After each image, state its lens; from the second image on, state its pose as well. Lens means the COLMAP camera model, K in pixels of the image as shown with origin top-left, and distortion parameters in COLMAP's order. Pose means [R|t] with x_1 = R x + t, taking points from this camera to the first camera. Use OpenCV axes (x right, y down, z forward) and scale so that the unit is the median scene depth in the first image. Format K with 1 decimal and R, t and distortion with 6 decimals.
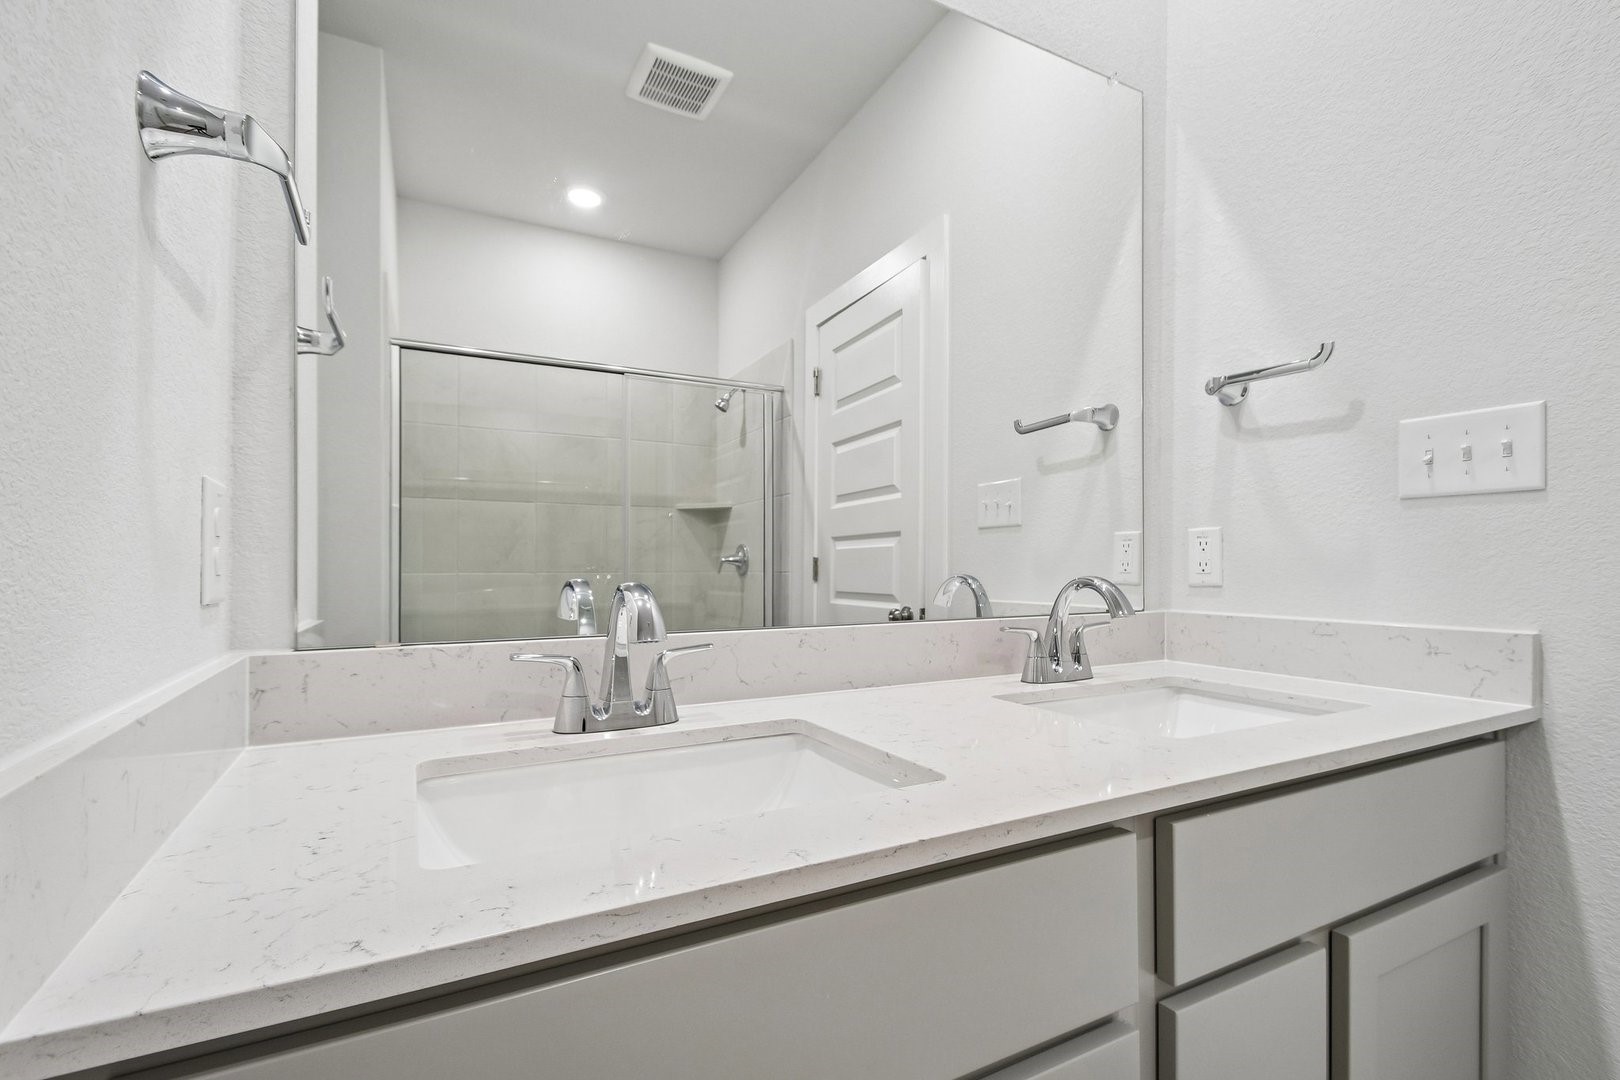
lens RADIAL K [[719.4, 0, 807.8], [0, 719.4, 566.3], [0, 0, 1]] dist [0.034521, -0.015928]
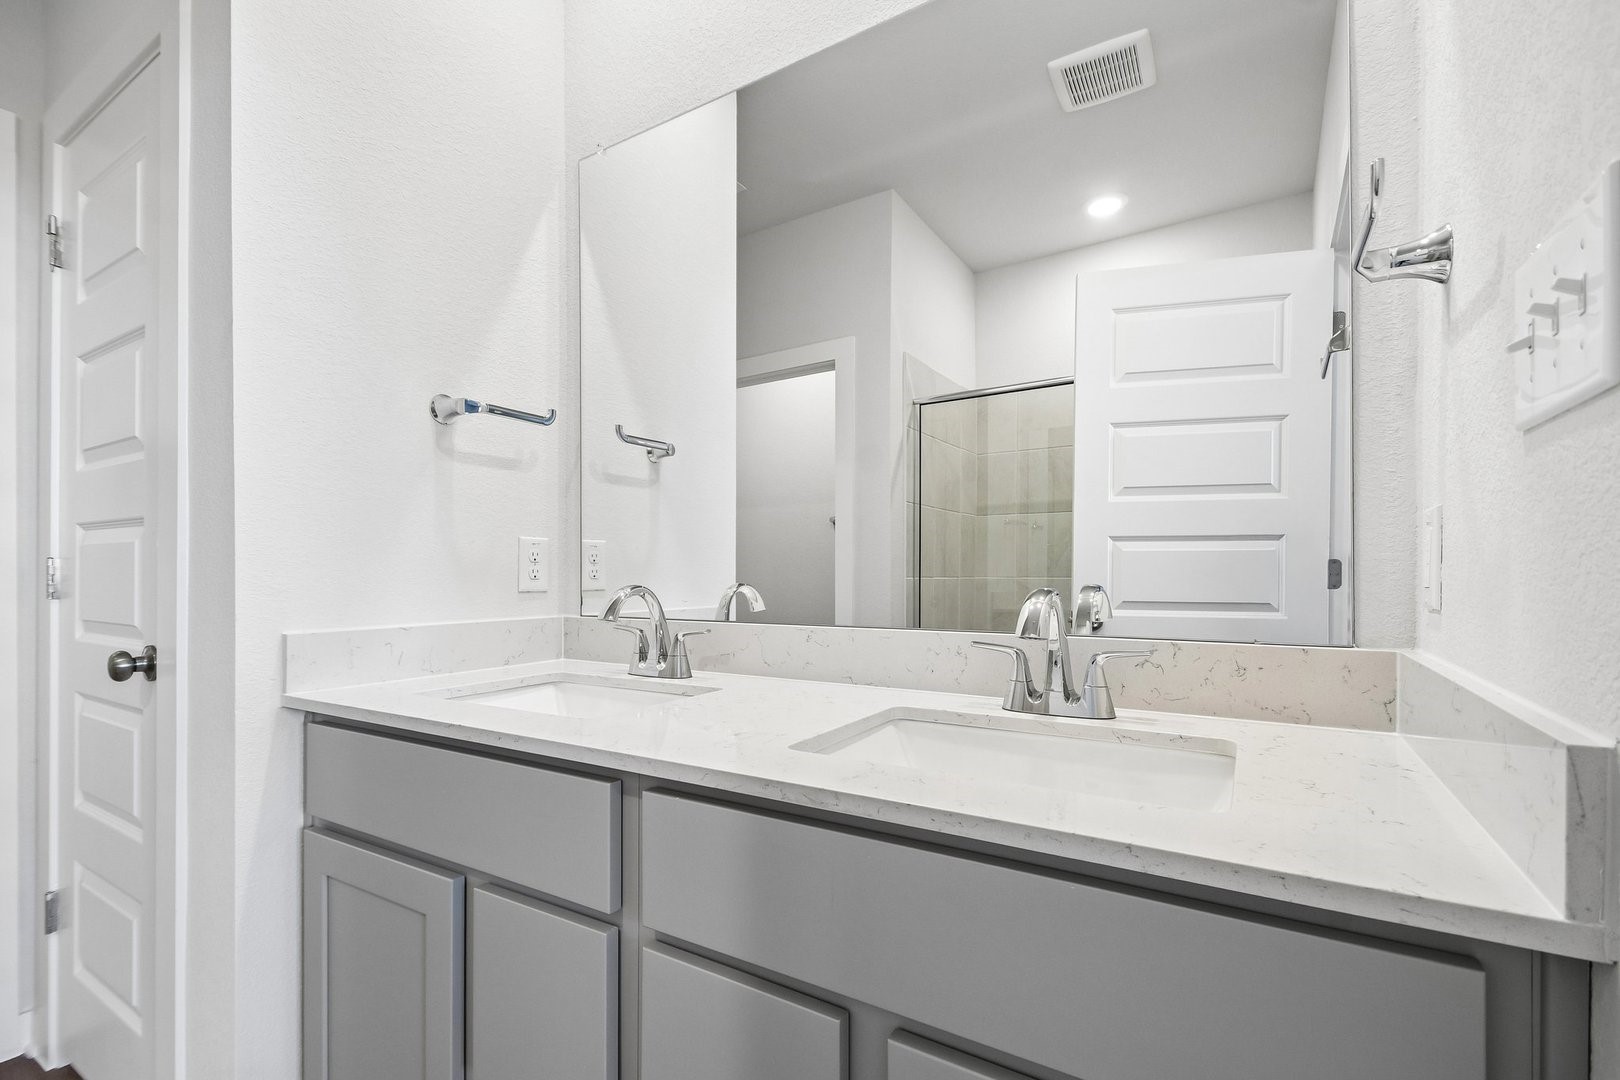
lens RADIAL K [[719.4, 0, 807.8], [0, 719.4, 566.3], [0, 0, 1]] dist [0.034521, -0.015928]
pose [[0.505111, -0.005862, -0.863034, 0.767426], [0.005475, 0.999979, -0.003588, -0.007970], [0.863037, -0.002913, 0.505133, 0.282963]]
